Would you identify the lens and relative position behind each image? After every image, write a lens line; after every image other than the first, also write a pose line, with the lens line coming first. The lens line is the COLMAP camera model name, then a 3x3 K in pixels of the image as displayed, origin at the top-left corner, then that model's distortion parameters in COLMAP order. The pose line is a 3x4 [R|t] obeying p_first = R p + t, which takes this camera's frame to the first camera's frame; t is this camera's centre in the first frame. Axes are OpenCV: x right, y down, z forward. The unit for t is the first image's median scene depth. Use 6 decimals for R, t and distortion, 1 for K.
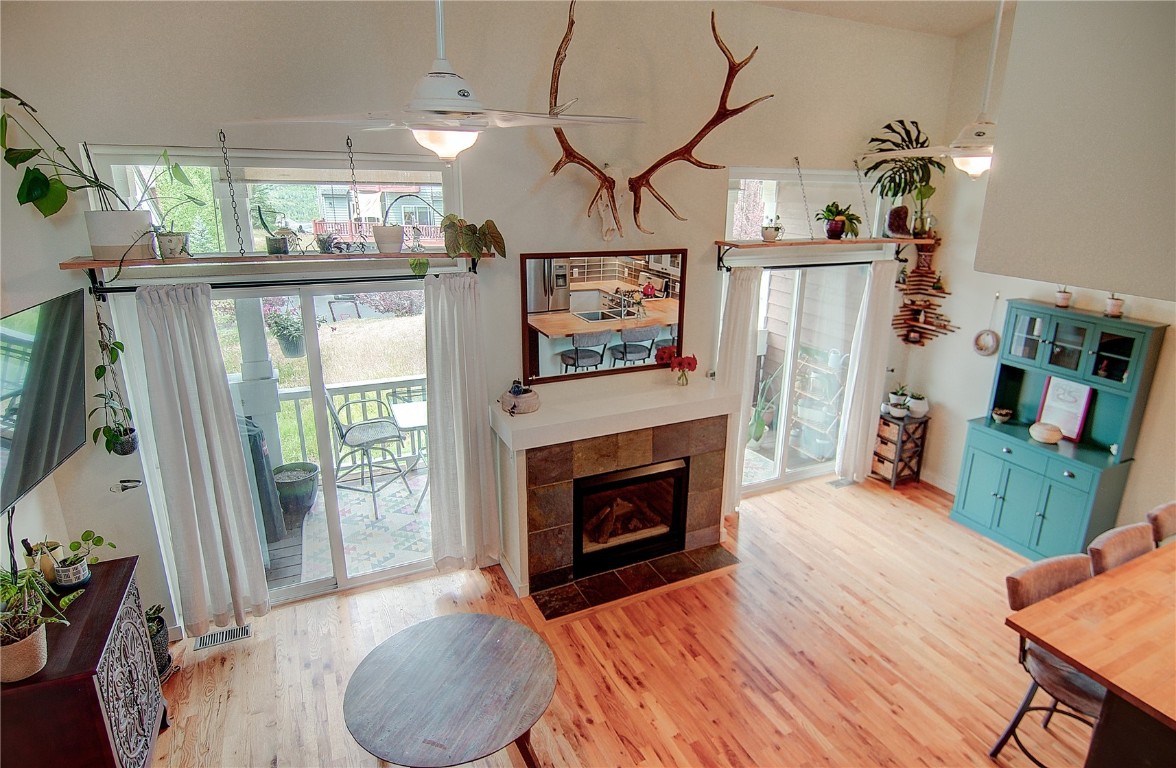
lens RADIAL K [[648.6, 0, 628.0], [0, 648.6, 372.6], [0, 0, 1]] dist [0.000805, -0.019651]
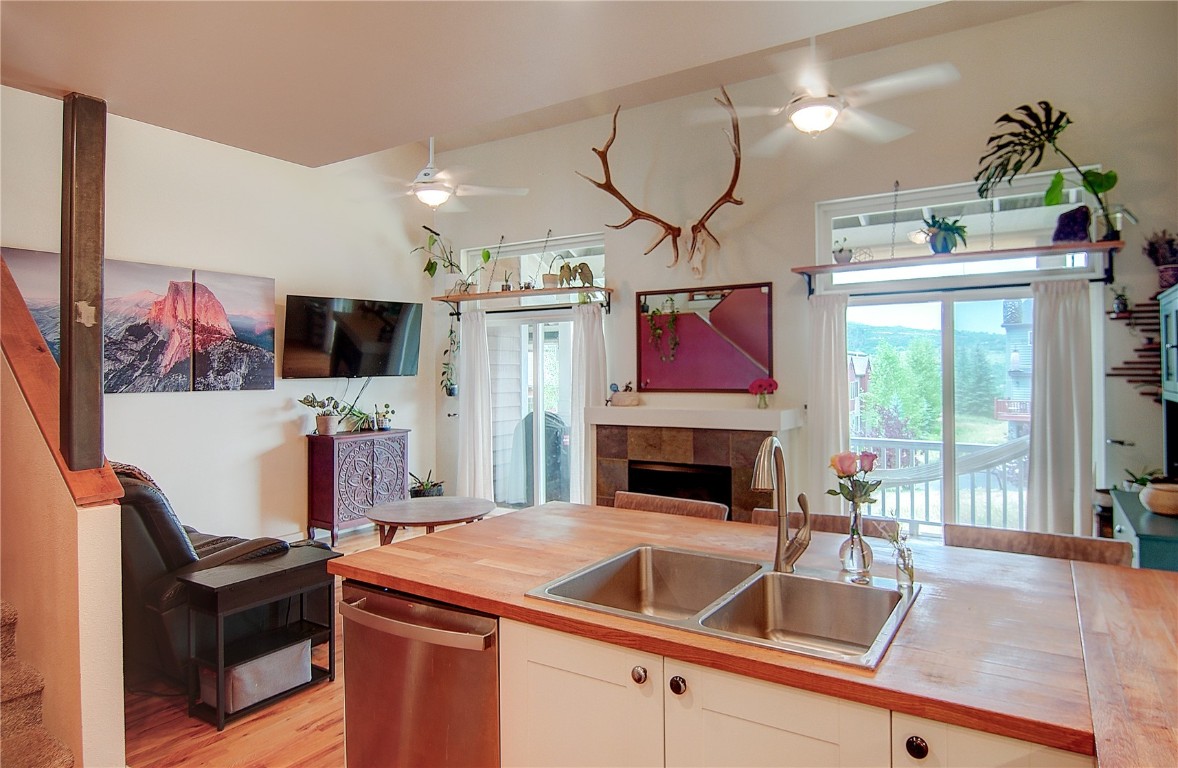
lens RADIAL K [[673.6, 0, 642.3], [0, 673.6, 360.4], [0, 0, 1]] dist [0.000697, -0.023809]
pose [[0.529974, -0.038741, -0.847128, 0.912599], [-0.223765, 0.957163, -0.183763, 0.189291], [0.817959, 0.286947, 0.498603, 0.290187]]
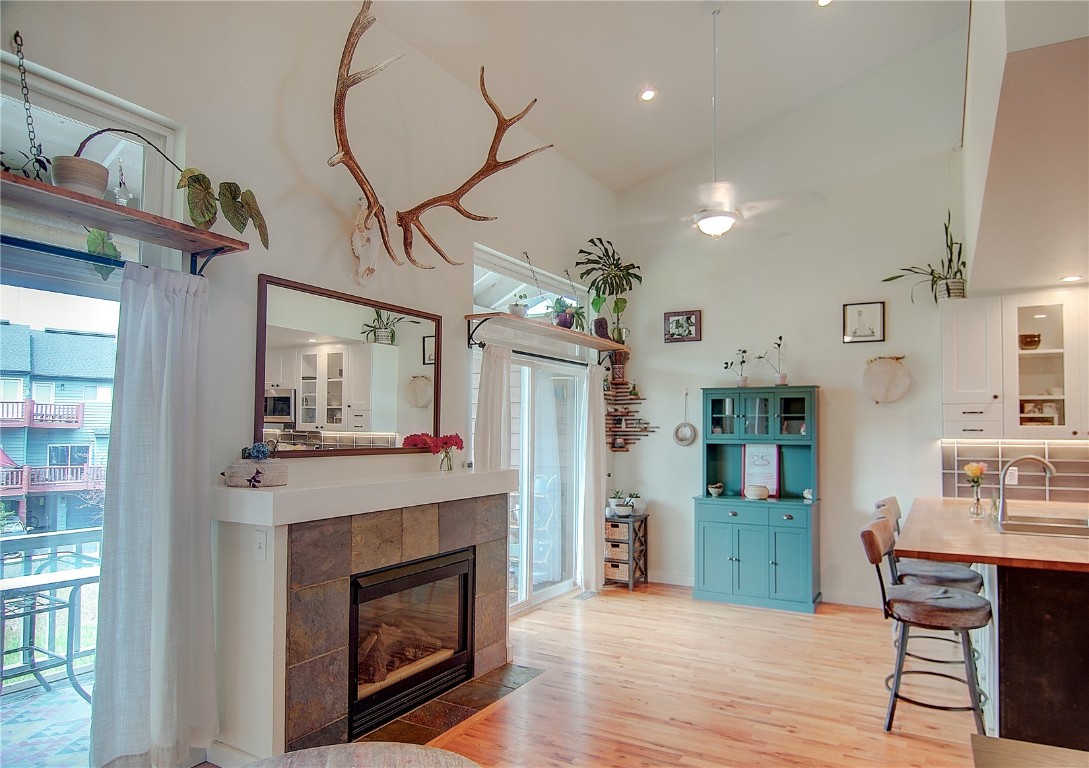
lens RADIAL K [[644.0, 0, 620.7], [0, 644.0, 409.2], [0, 0, 1]] dist [-0.006210, -0.002487]
pose [[0.804975, -0.000583, 0.593308, -0.233420], [0.185025, 0.950376, -0.250101, 0.197201], [-0.563720, 0.311102, 0.765137, 0.213485]]
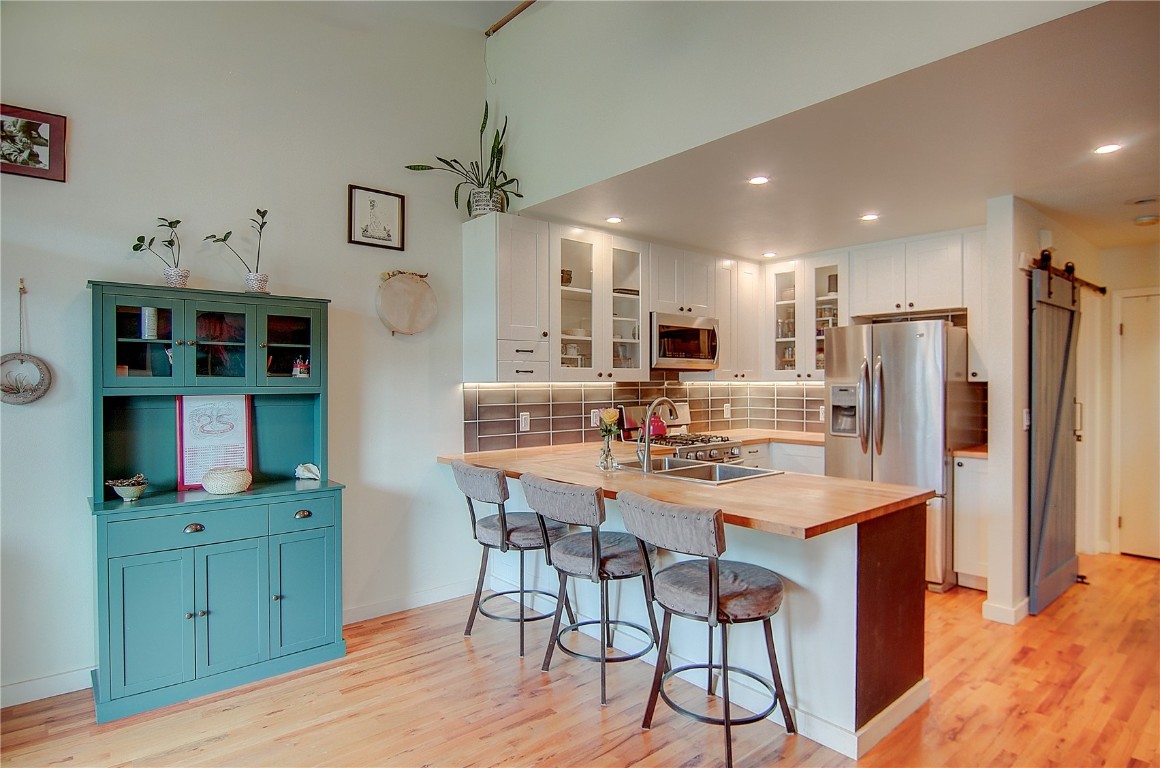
lens RADIAL K [[625.8, 0, 592.1], [0, 625.8, 390.4], [0, 0, 1]] dist [-0.003642, -0.015406]
pose [[-0.240451, -0.039194, 0.969870, -0.040561], [0.274249, 0.955731, 0.106614, 0.041160], [-0.931113, 0.291621, -0.219057, 0.778417]]
